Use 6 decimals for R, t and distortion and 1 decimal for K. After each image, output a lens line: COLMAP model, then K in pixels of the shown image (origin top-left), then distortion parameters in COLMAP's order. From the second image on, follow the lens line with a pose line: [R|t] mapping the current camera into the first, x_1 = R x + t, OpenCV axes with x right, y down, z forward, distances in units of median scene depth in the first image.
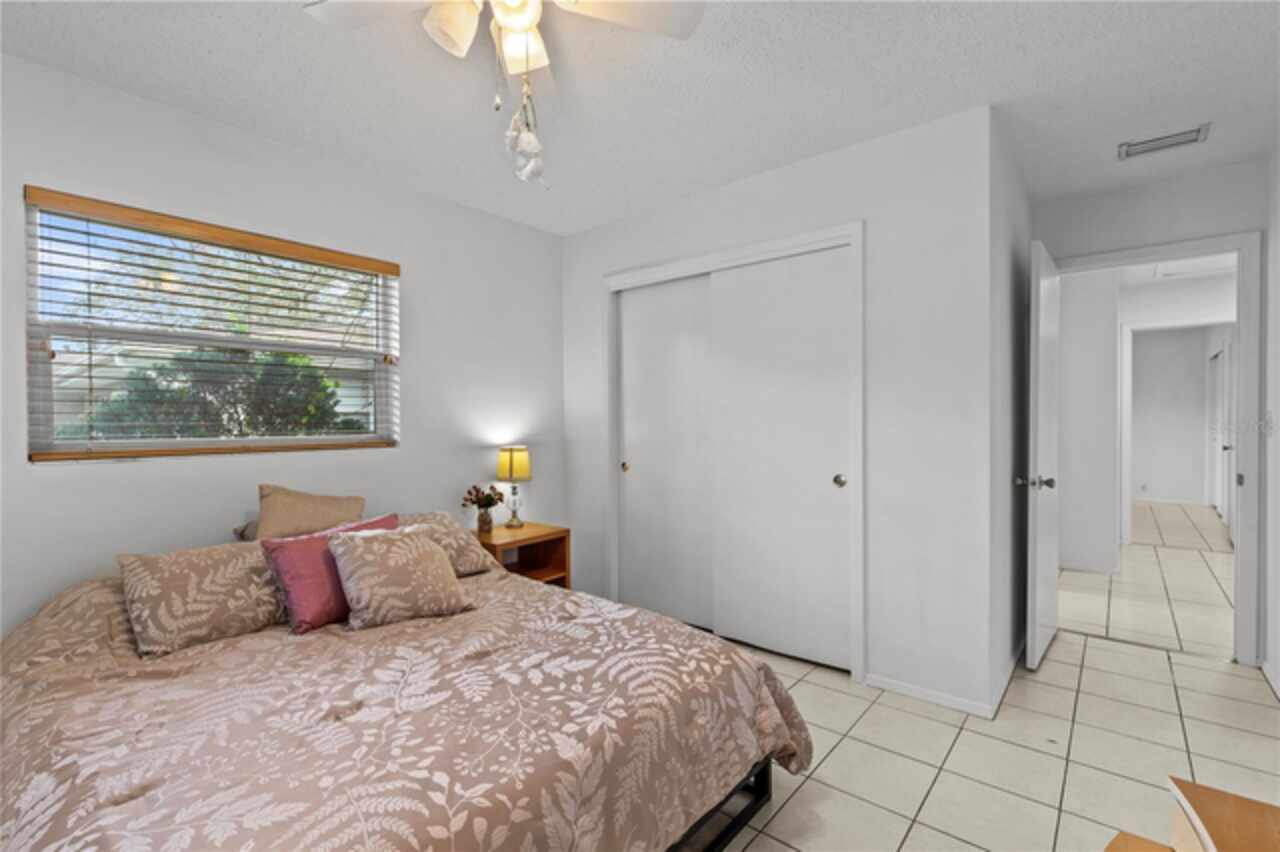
lens RADIAL K [[578.7, 0, 645.9], [0, 578.7, 422.7], [0, 0, 1]] dist [-0.001438, -0.001033]
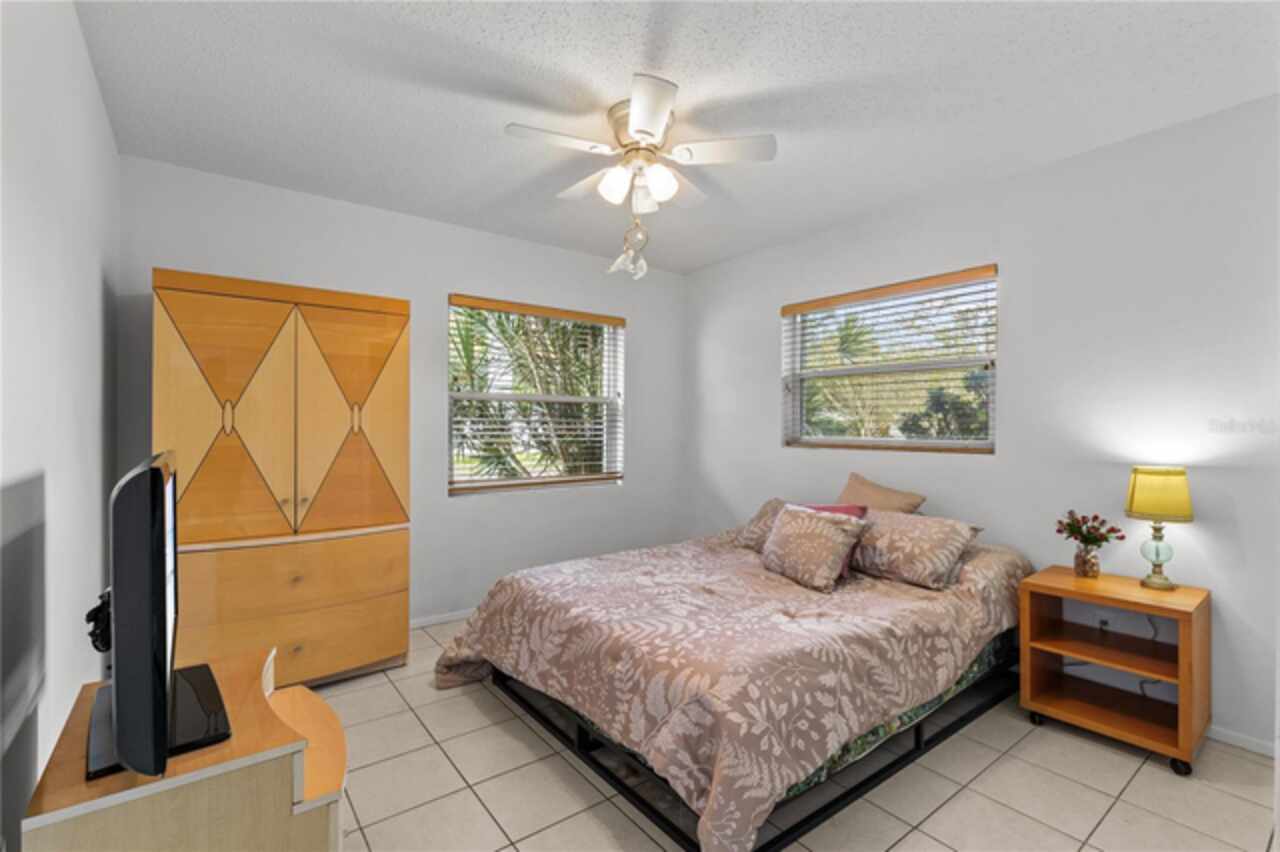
lens RADIAL K [[578.7, 0, 641.1], [0, 578.7, 422.7], [0, 0, 1]] dist [-0.001438, -0.001033]
pose [[-0.227997, -0.000759, -0.973662, 1.153220], [-0.009749, 0.999951, 0.001503, -0.013028], [0.973613, 0.009835, -0.227993, 1.174605]]
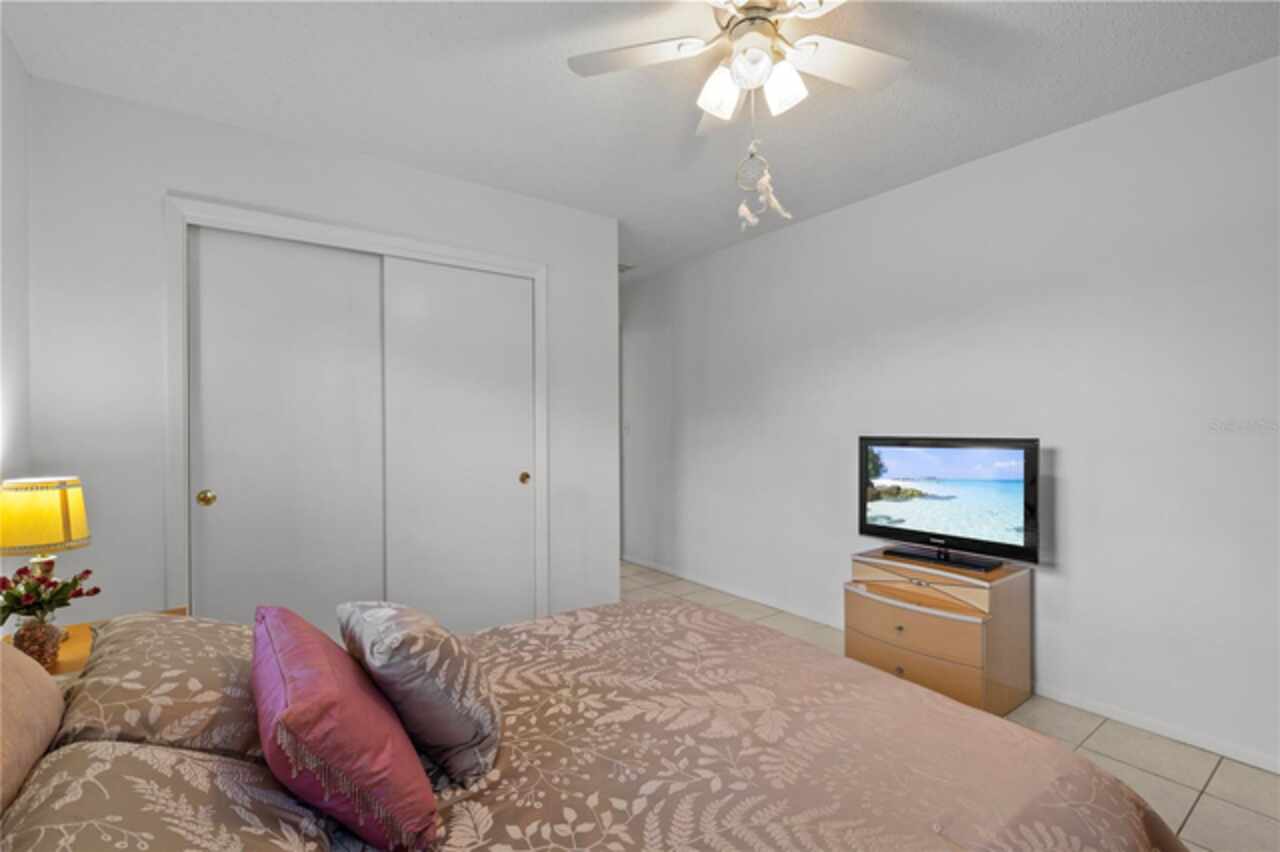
lens RADIAL K [[578.7, 0, 644.1], [0, 578.7, 429.6], [0, 0, 1]] dist [-0.001438, -0.001033]
pose [[0.243960, -0.008362, 0.969749, -1.202064], [0.010689, 0.999925, 0.005934, 0.001706], [-0.969726, 0.008918, 0.244031, 0.791032]]
